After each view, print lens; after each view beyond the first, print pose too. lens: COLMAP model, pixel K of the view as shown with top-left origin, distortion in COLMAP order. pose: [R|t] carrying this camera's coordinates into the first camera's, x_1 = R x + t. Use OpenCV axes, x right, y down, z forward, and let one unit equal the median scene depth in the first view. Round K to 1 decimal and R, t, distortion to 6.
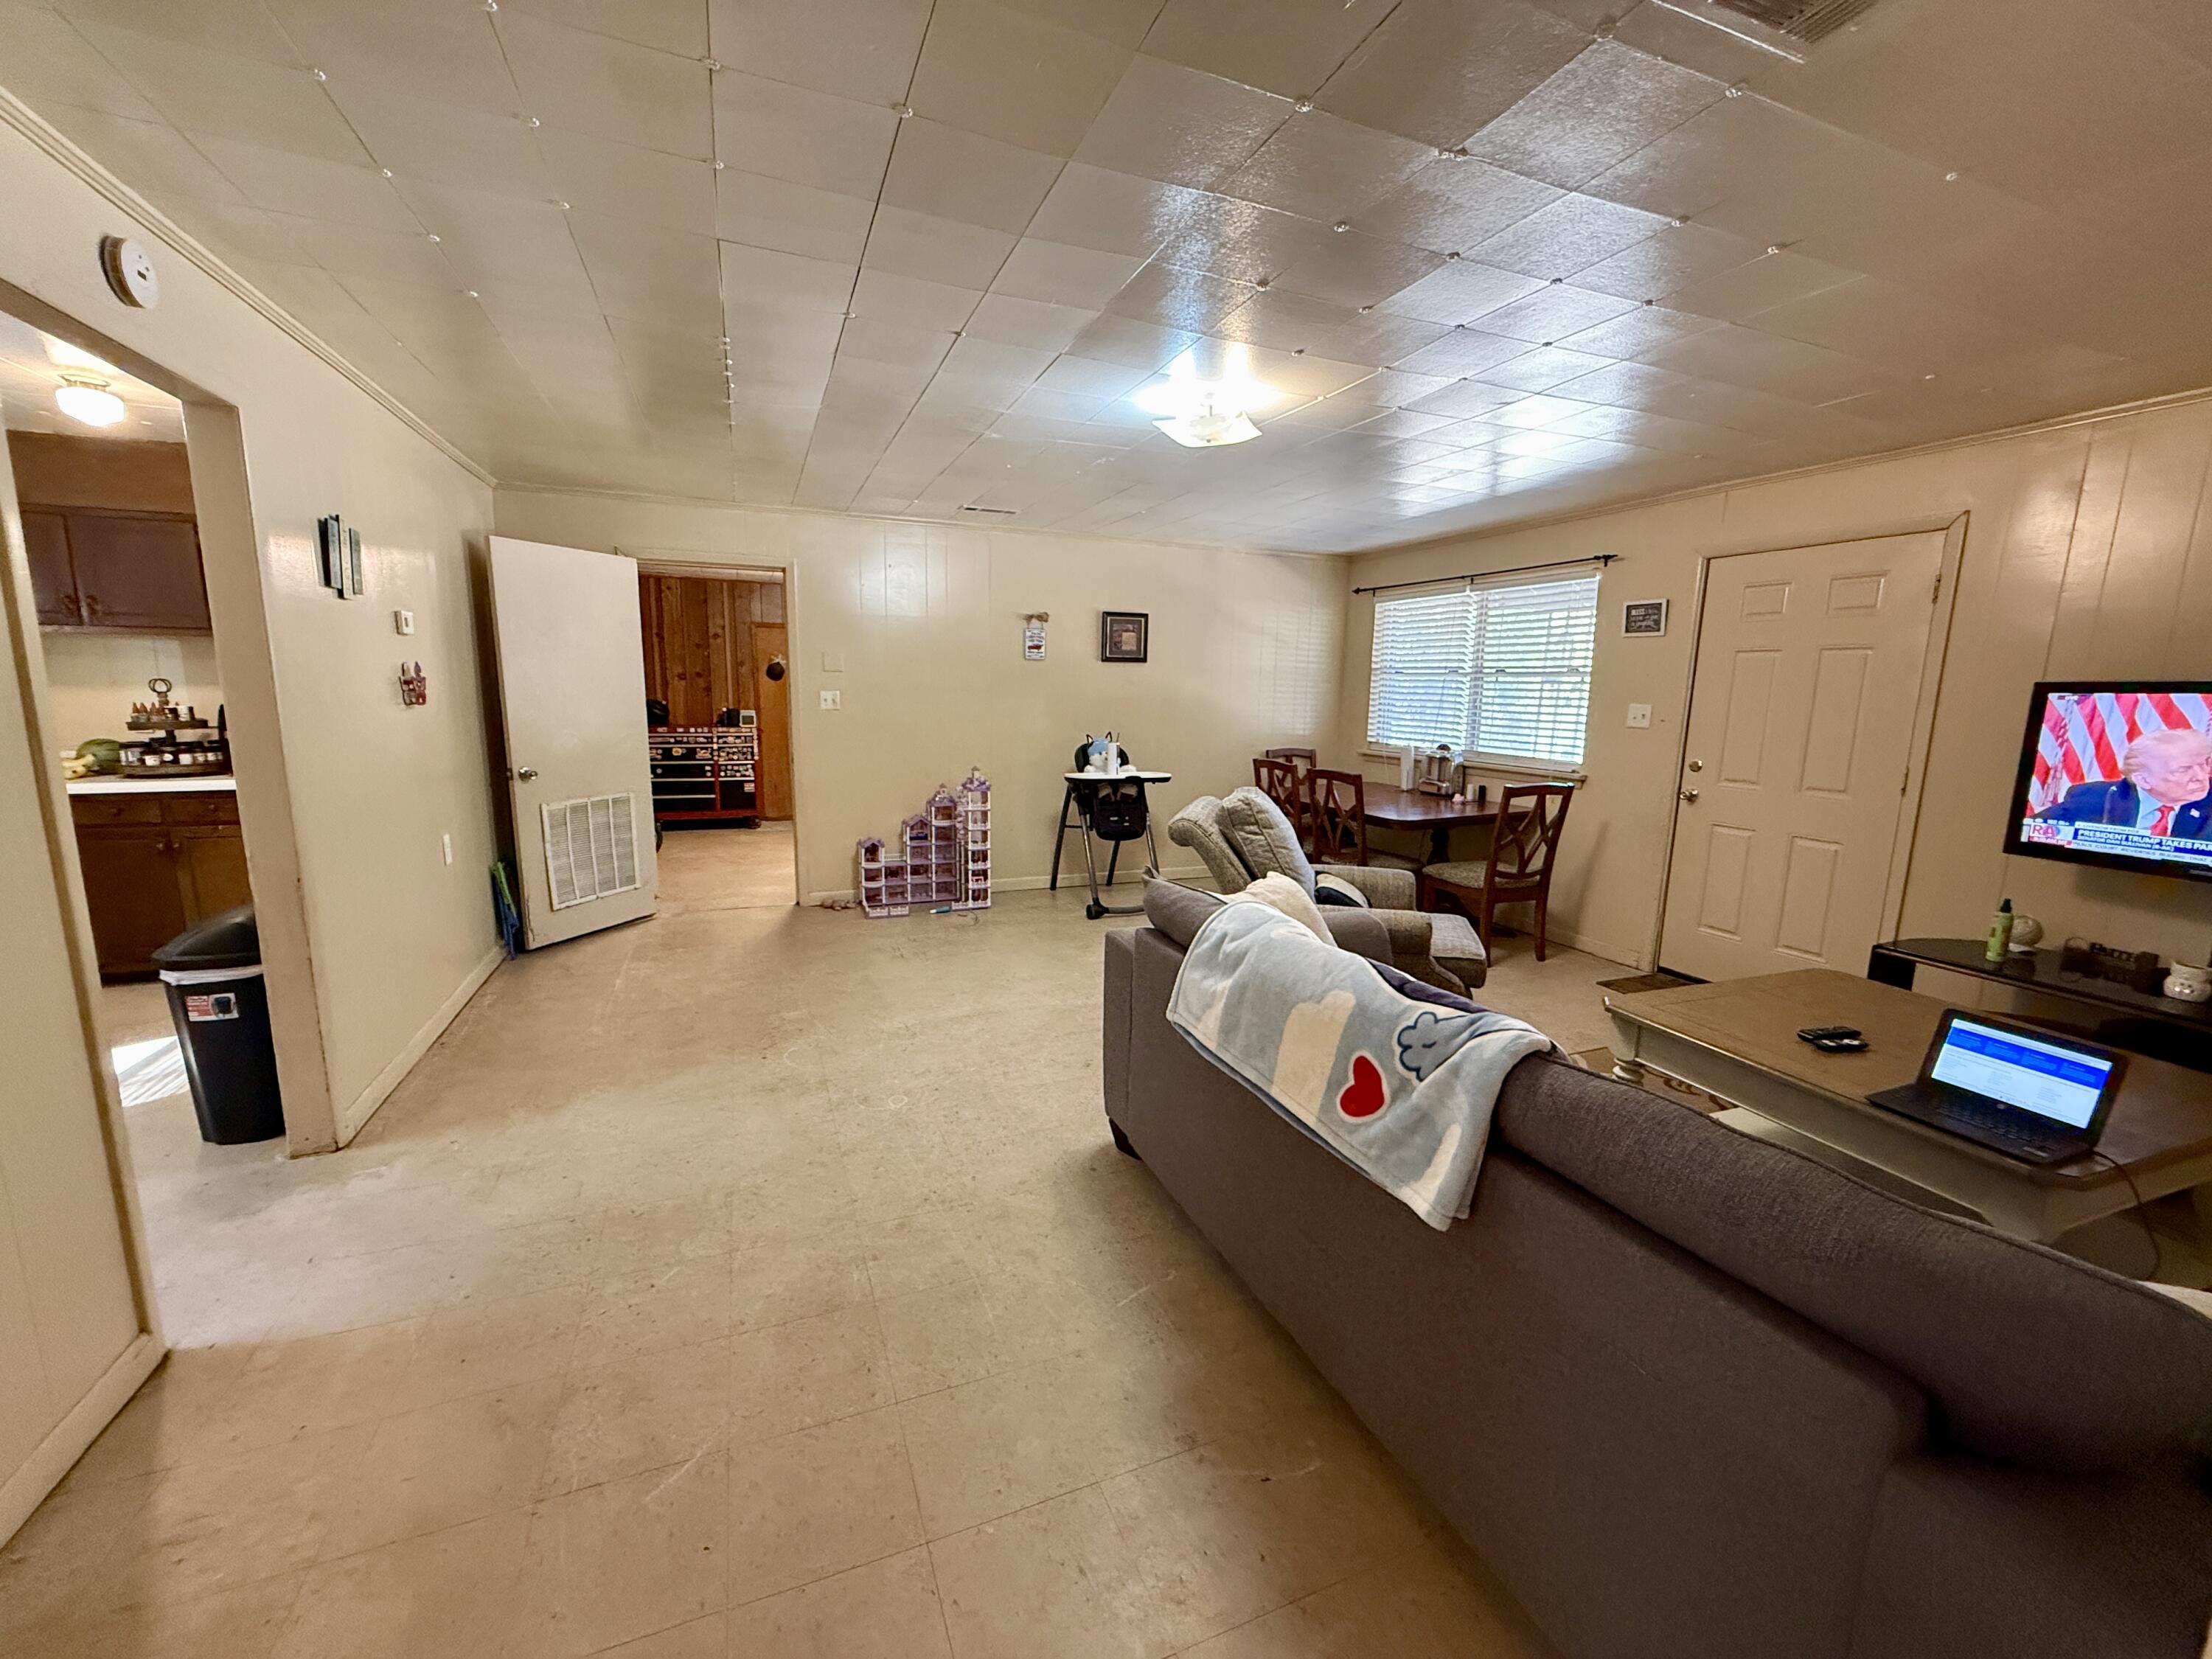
lens RADIAL K [[887.0, 0, 1102.5], [0, 887.0, 828.6], [0, 0, 1]] dist [0.001023, 0.000101]
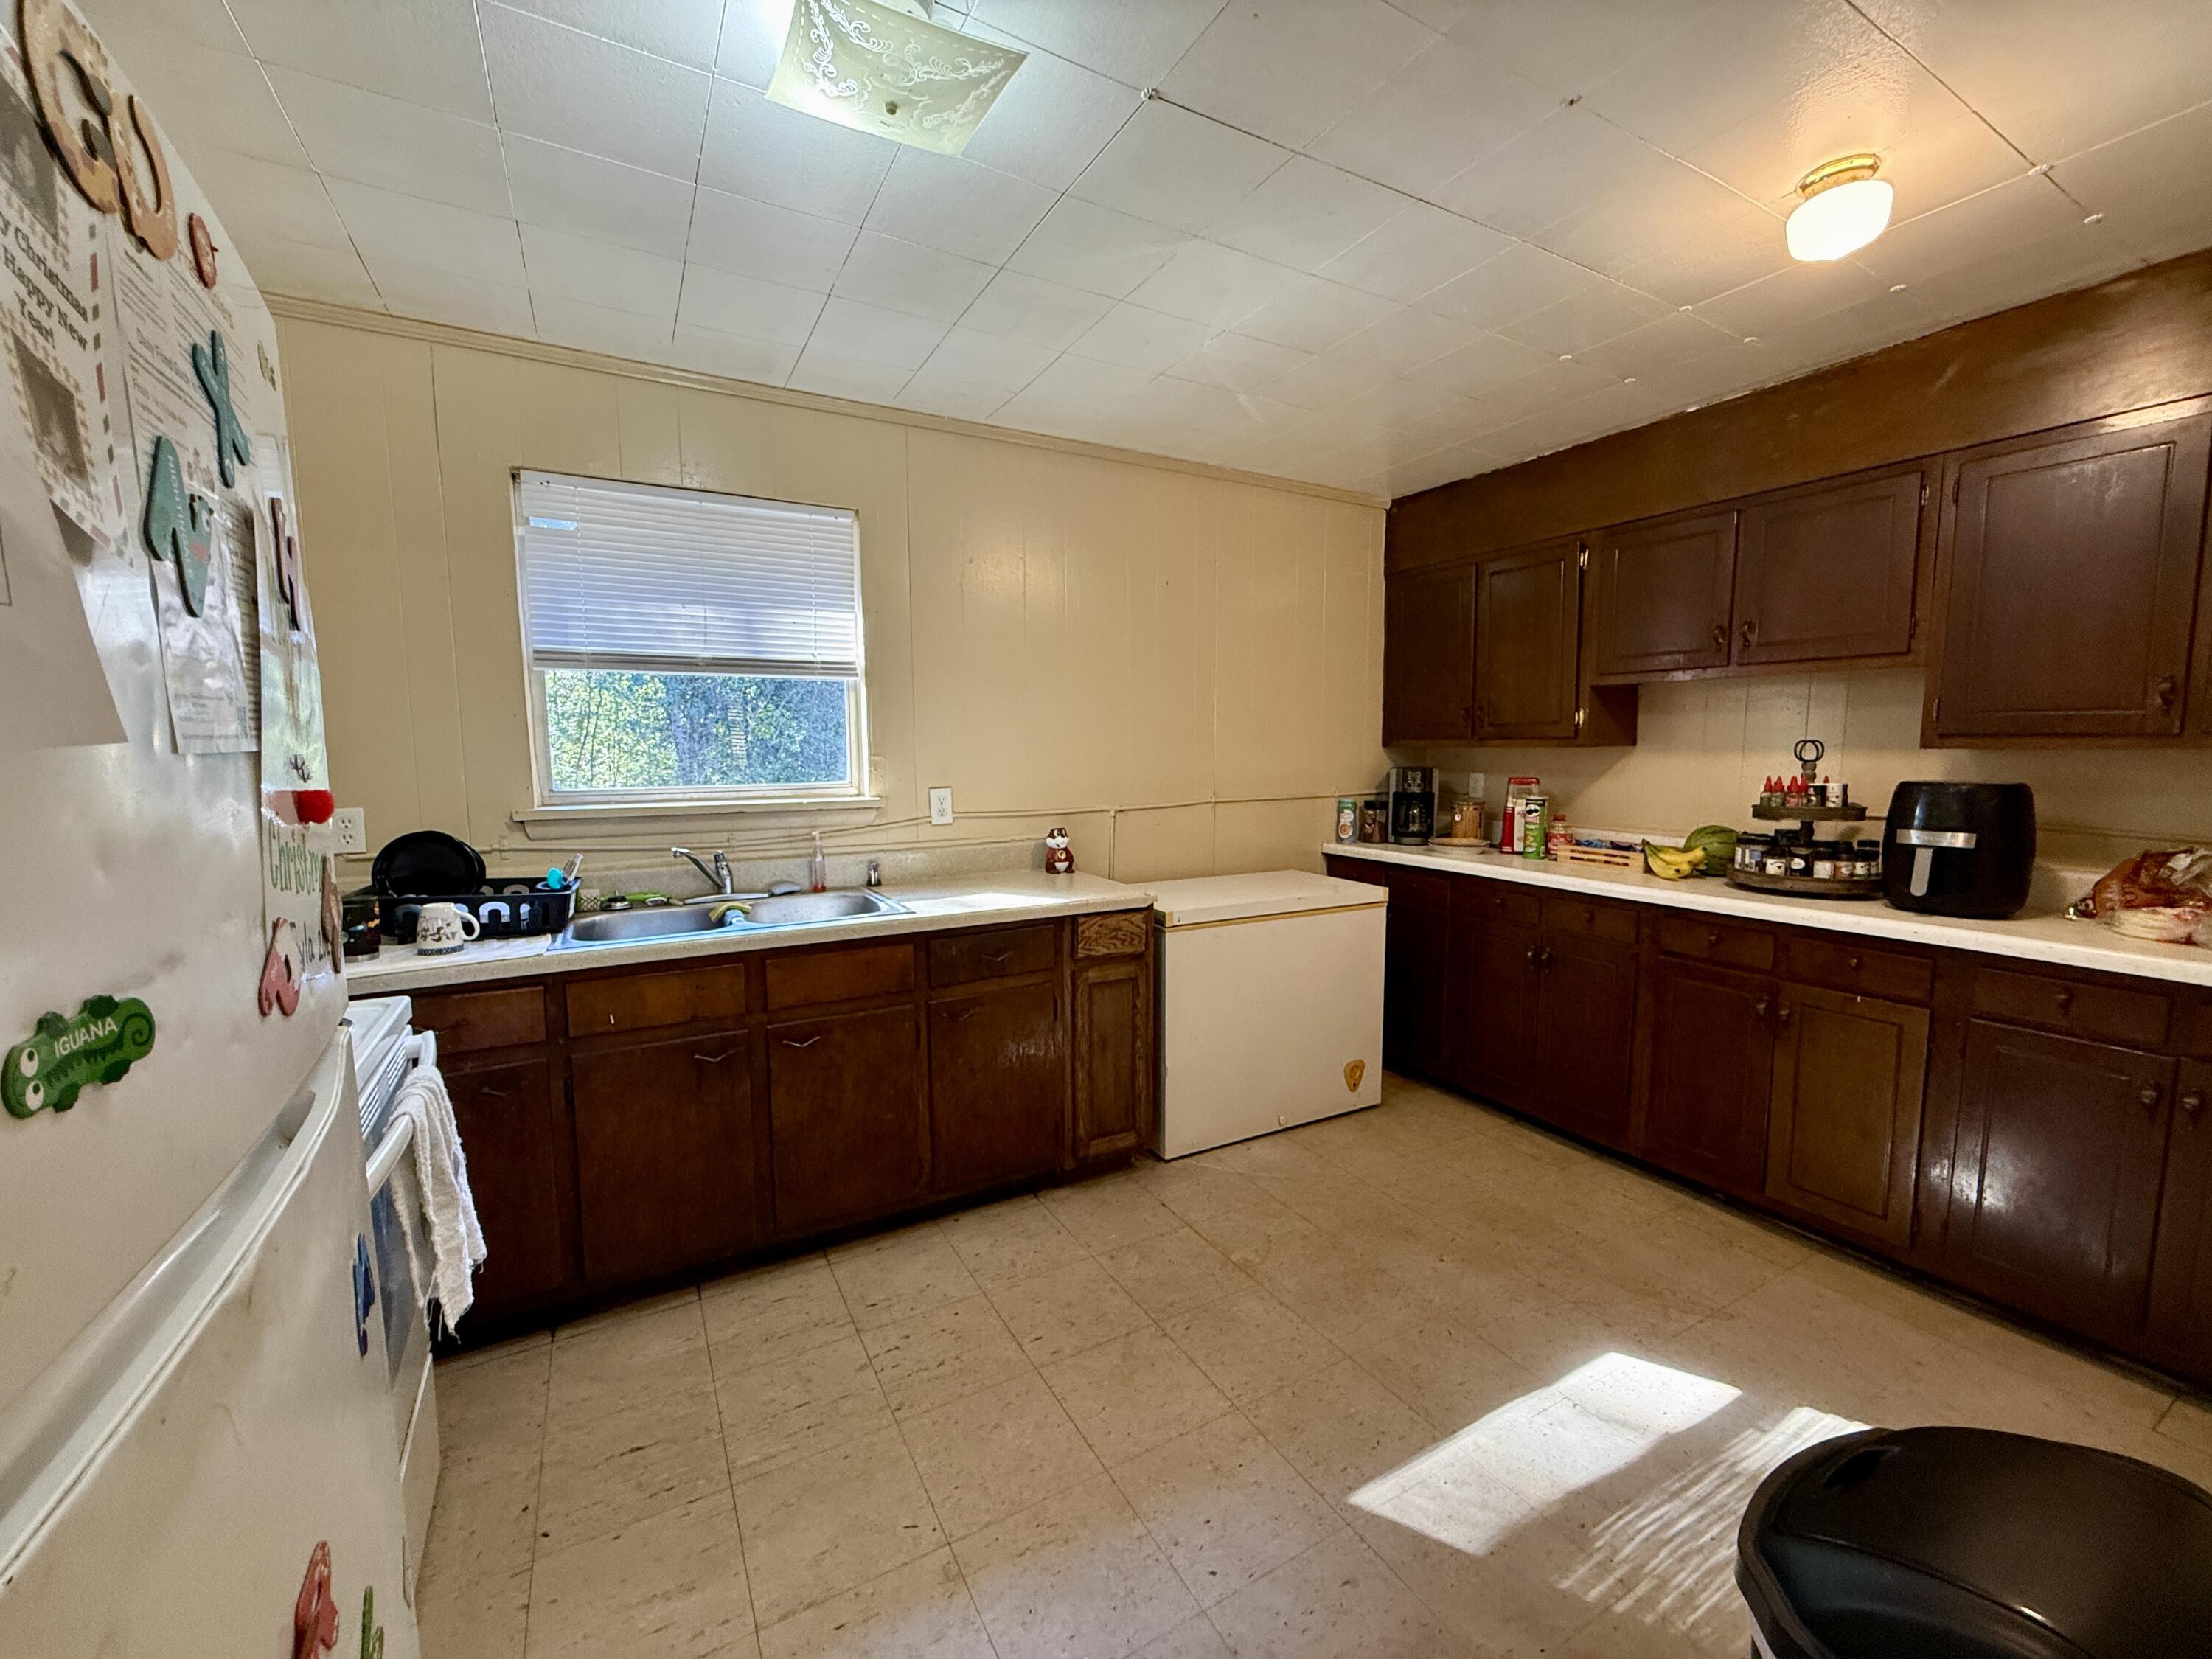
lens RADIAL K [[881.7, 0, 1102.9], [0, 881.7, 834.4], [0, 0, 1]] dist [-0.000004, -0.000075]
pose [[0.129443, 0.084529, -0.987977, -0.500532], [-0.157891, 0.985405, 0.063623, -0.062575], [0.978936, 0.147757, 0.140900, 0.427215]]
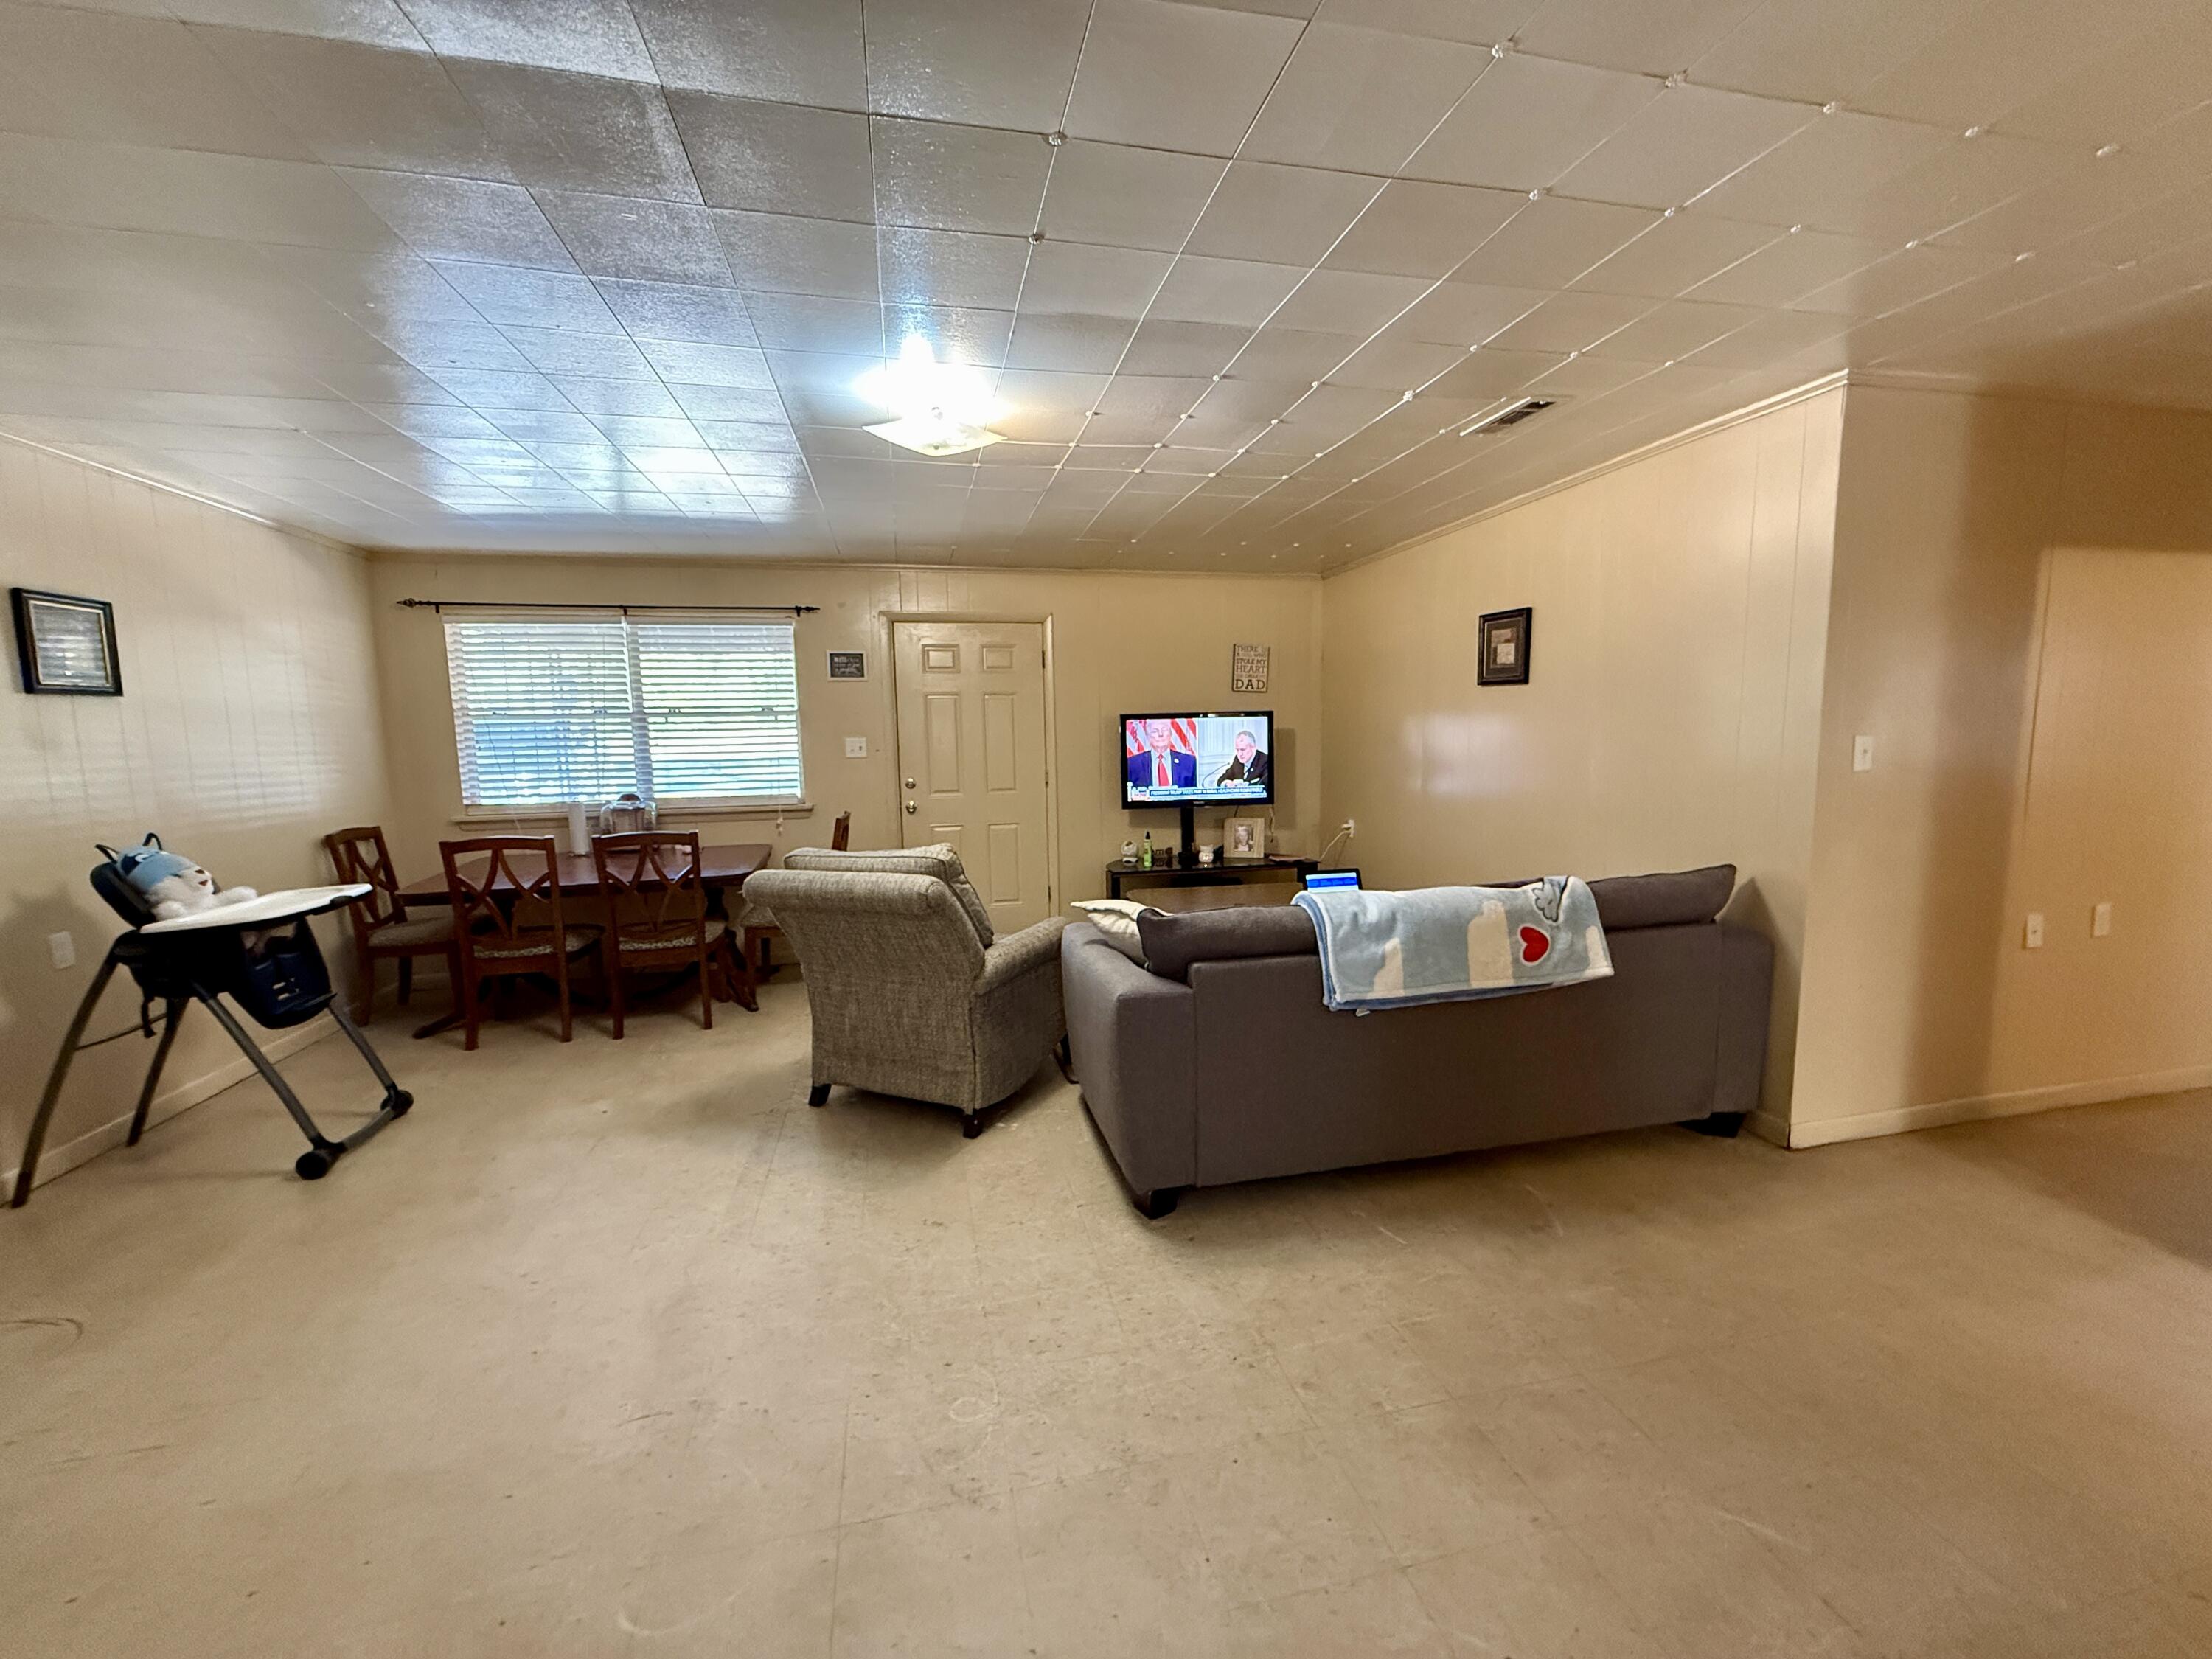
lens RADIAL K [[882.7, 0, 1099.6], [0, 882.7, 829.3], [0, 0, 1]] dist [-0.000702, -0.000093]
pose [[0.164124, -0.133186, 0.977407, -0.561314], [0.179239, 0.978376, 0.103221, -0.095010], [-0.970019, 0.158248, 0.184447, 0.550791]]
